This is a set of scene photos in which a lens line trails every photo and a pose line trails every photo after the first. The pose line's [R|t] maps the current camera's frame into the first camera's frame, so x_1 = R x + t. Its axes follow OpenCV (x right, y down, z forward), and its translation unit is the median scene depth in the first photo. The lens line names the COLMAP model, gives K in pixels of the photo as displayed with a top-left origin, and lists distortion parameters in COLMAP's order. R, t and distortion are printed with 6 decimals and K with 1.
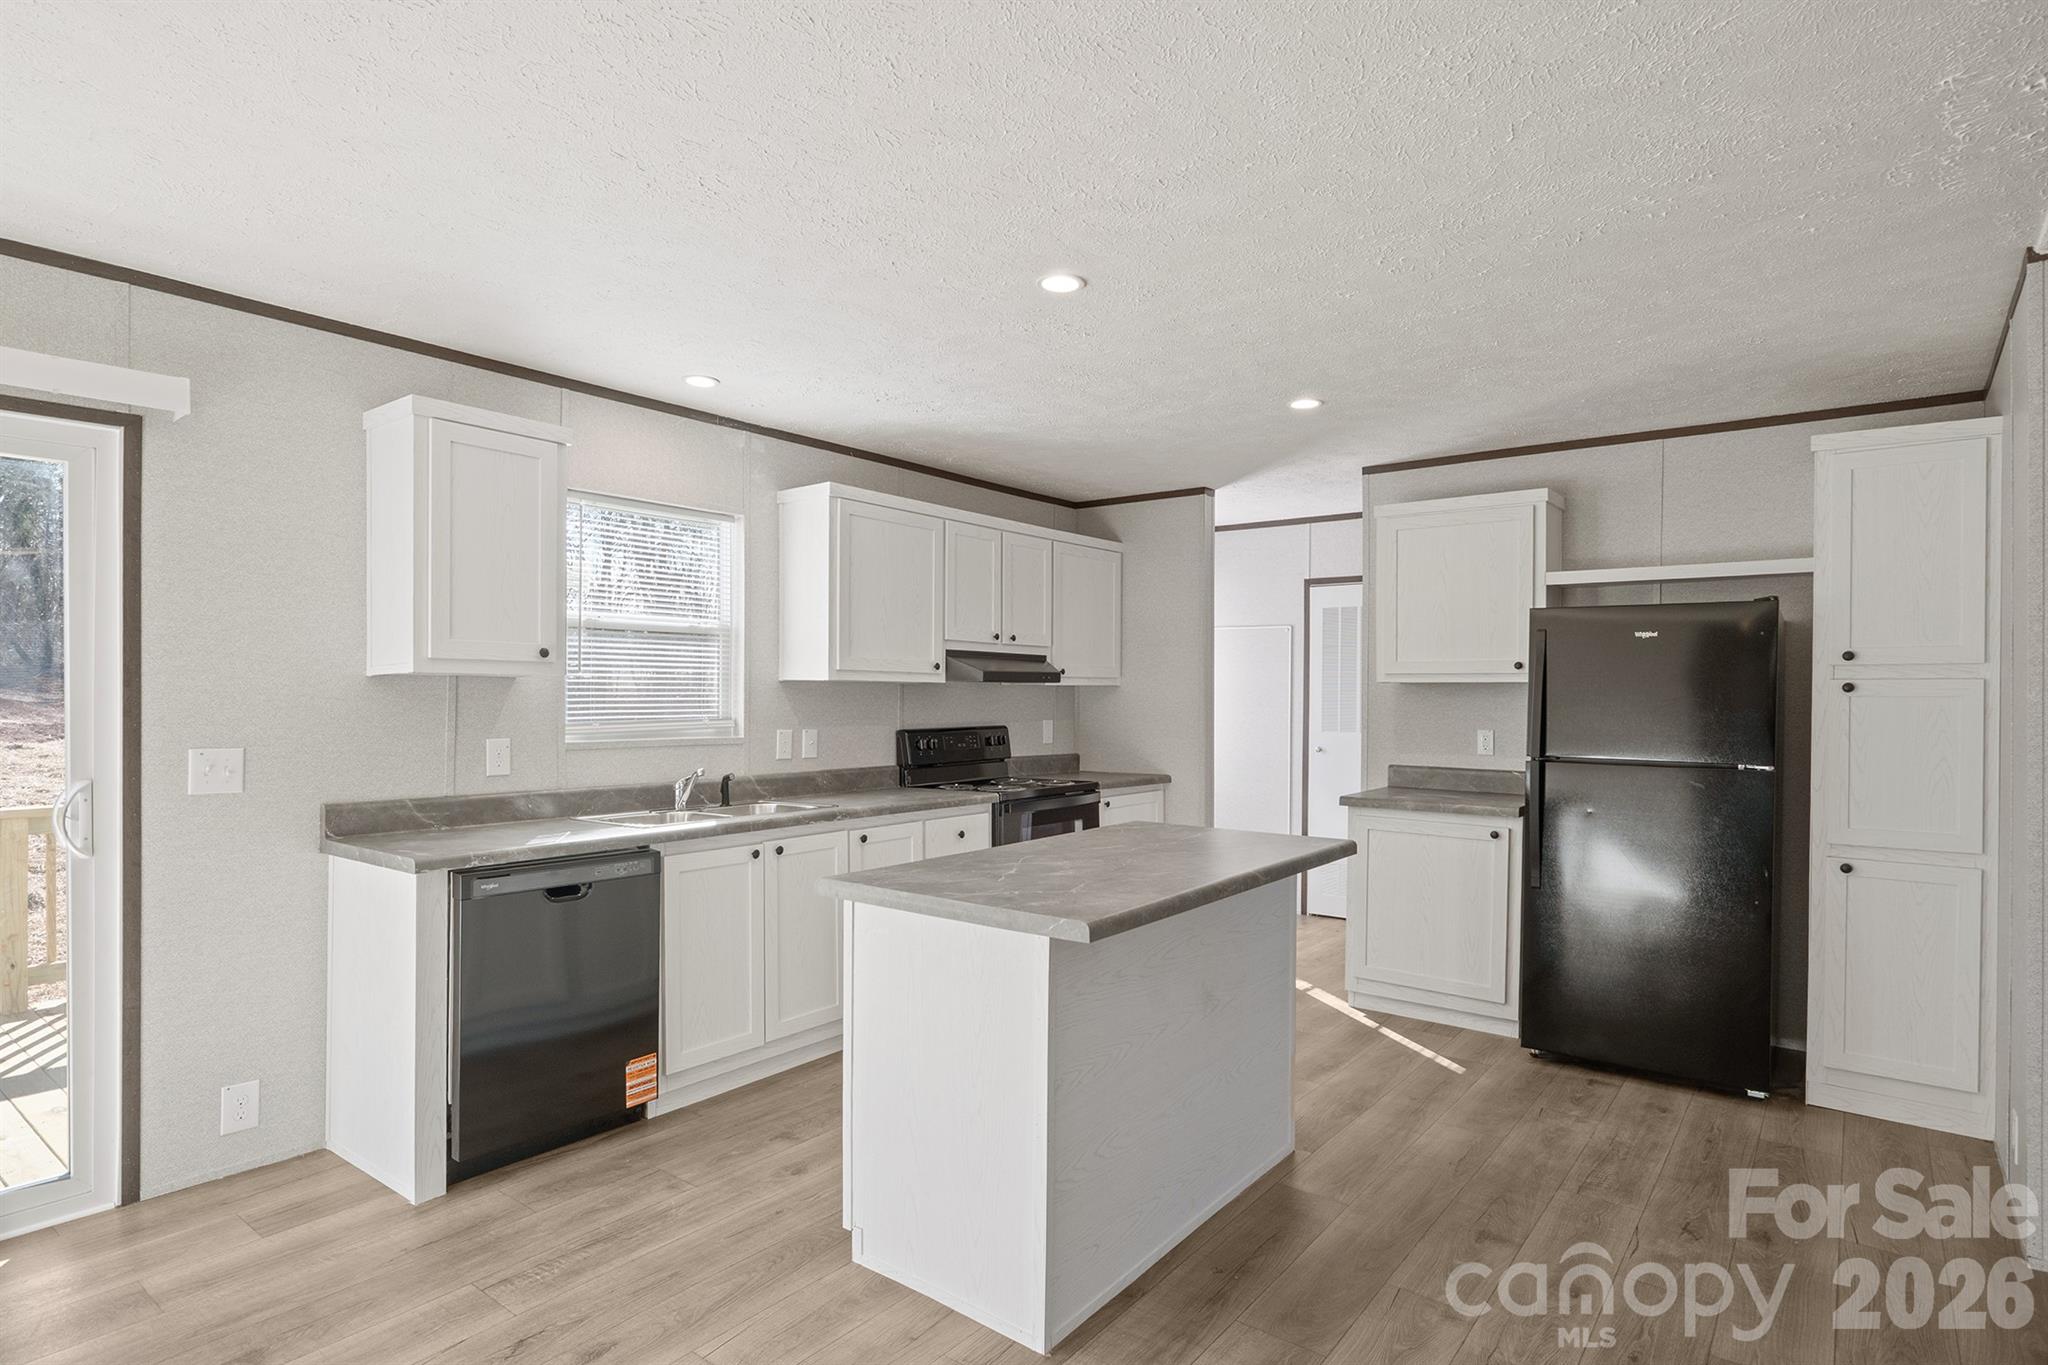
lens RADIAL K [[1064.1, 0, 1010.4], [0, 1064.1, 708.3], [0, 0, 1]] dist [-0.012020, 0.000856]
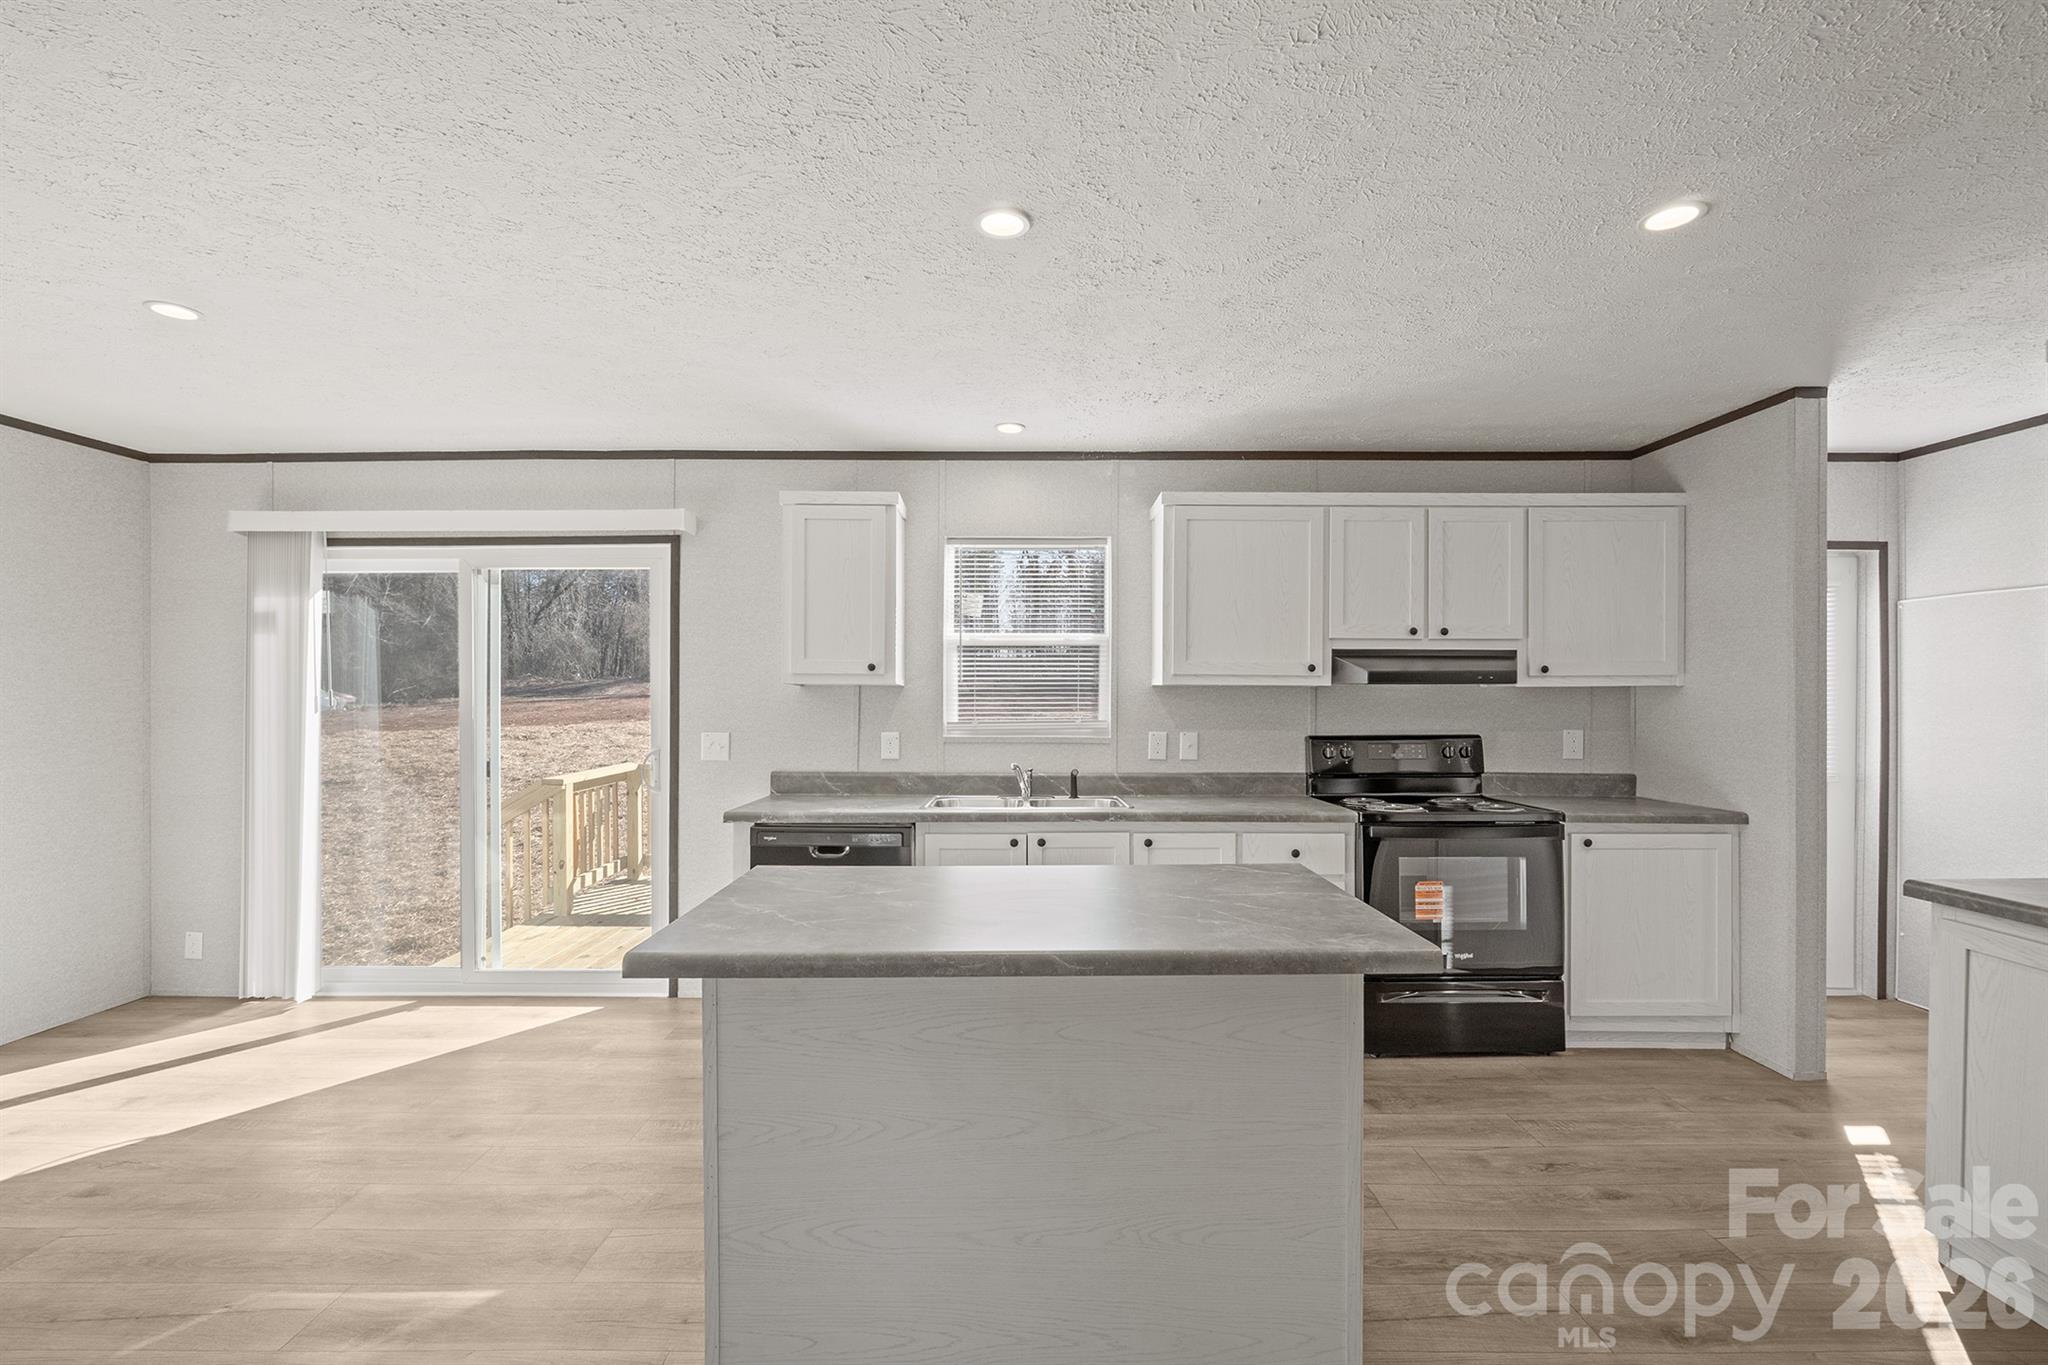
lens RADIAL K [[855.2, 0, 1023.3], [0, 855.2, 704.9], [0, 0, 1]] dist [-0.007079, -0.001759]
pose [[0.622738, 0.004856, -0.782415, 0.409318], [-0.009036, 0.999959, -0.000986, -0.005143], [0.782378, 0.007684, 0.622757, 0.396200]]
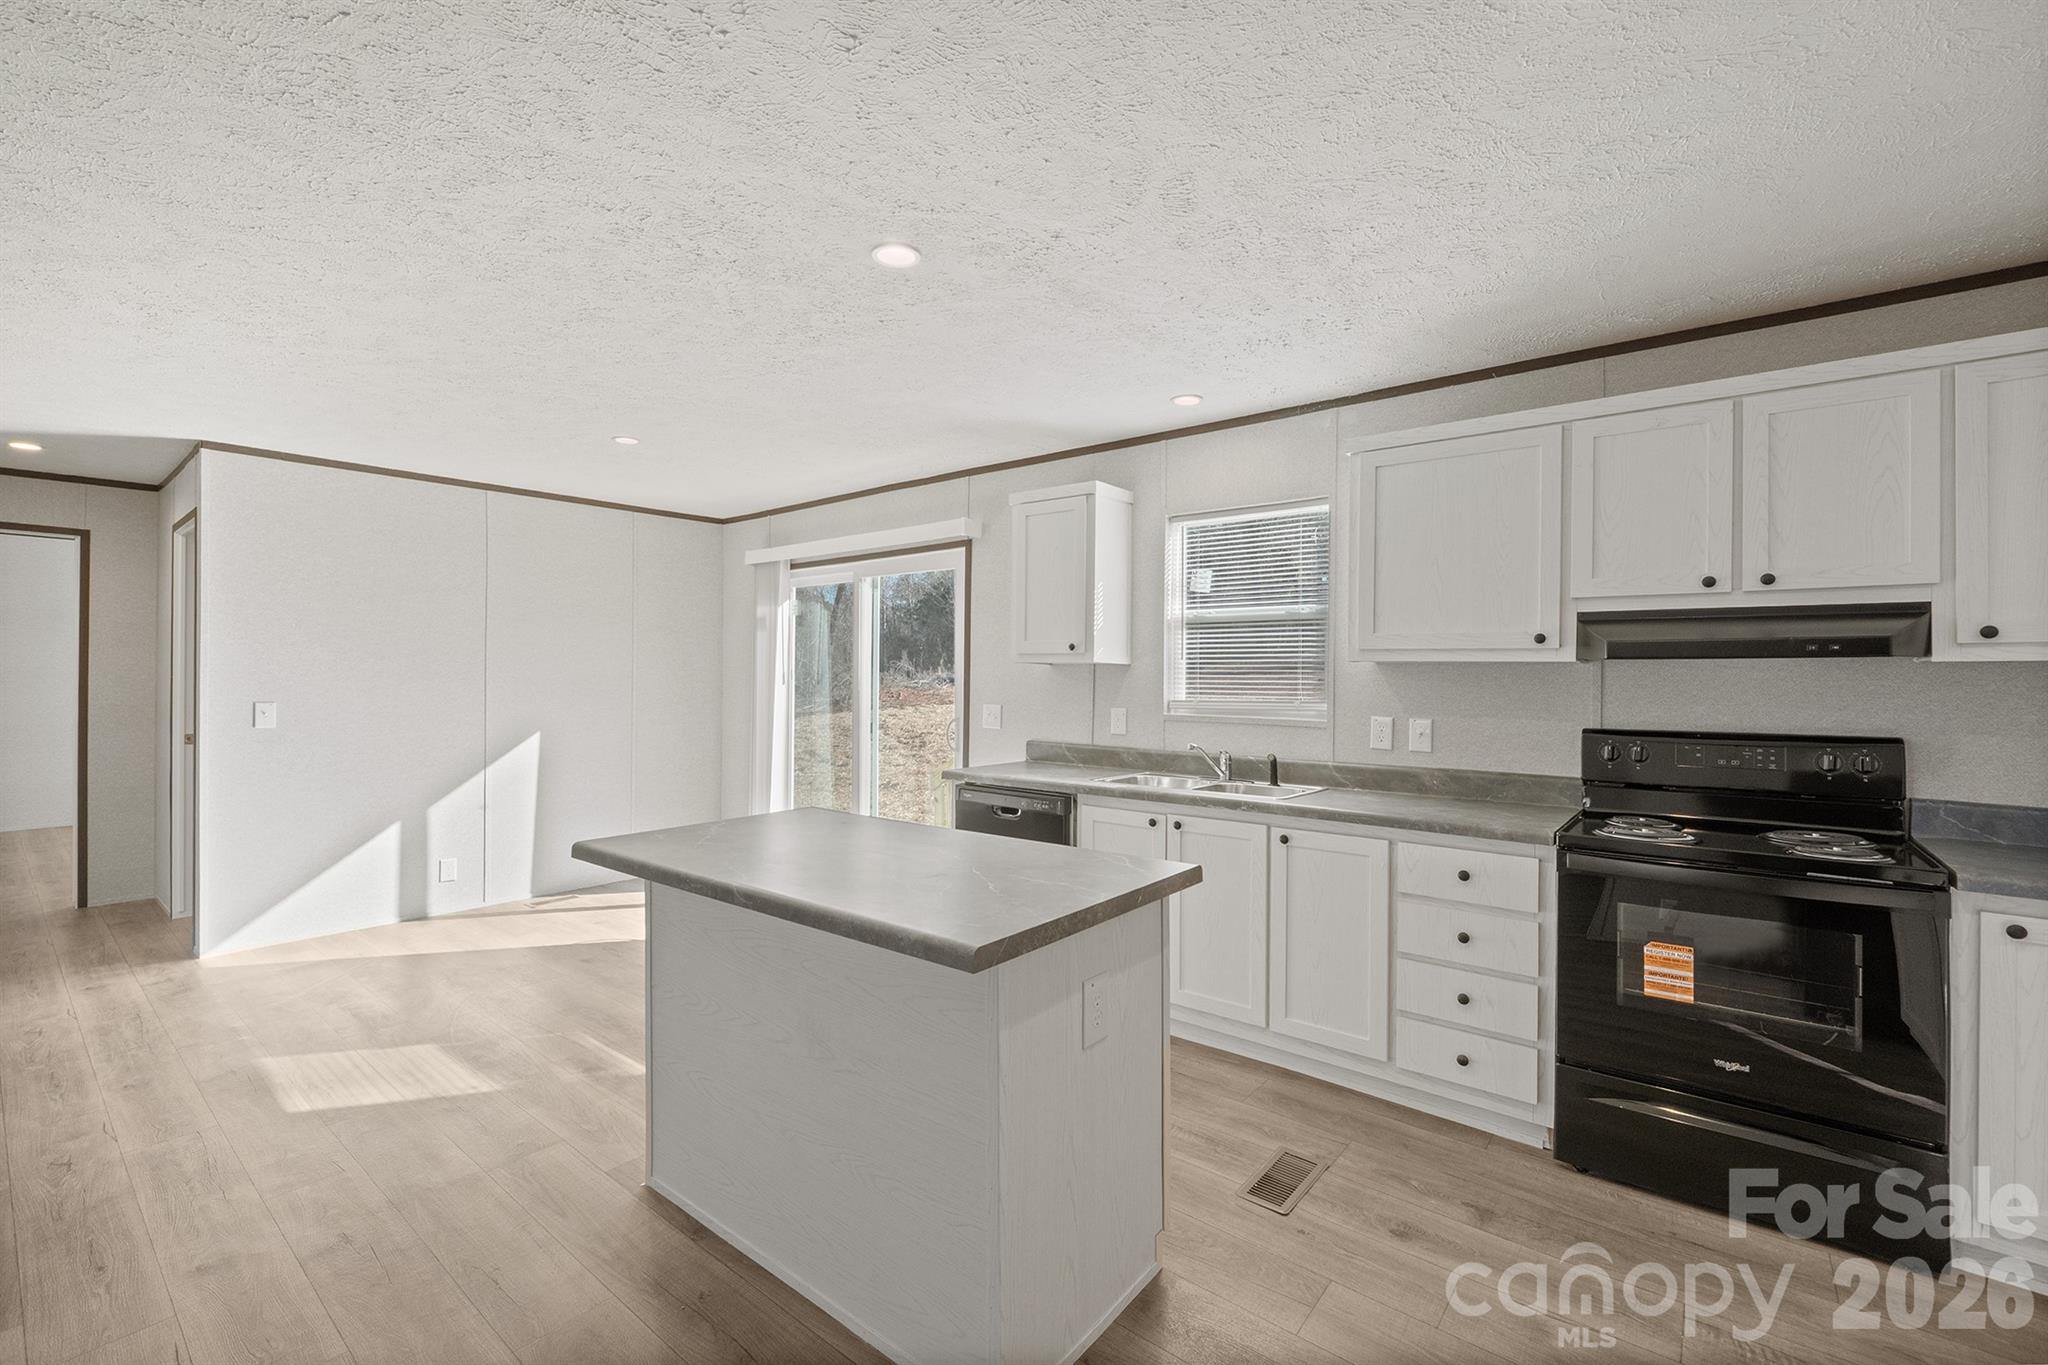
lens RADIAL K [[855.2, 0, 1035.9], [0, 855.2, 676.4], [0, 0, 1]] dist [-0.007079, -0.001759]
pose [[0.004266, 0.000113, -0.999991, 0.565917], [-0.017417, 0.999848, 0.000038, -0.010048], [0.999839, 0.017417, 0.004267, 0.768425]]
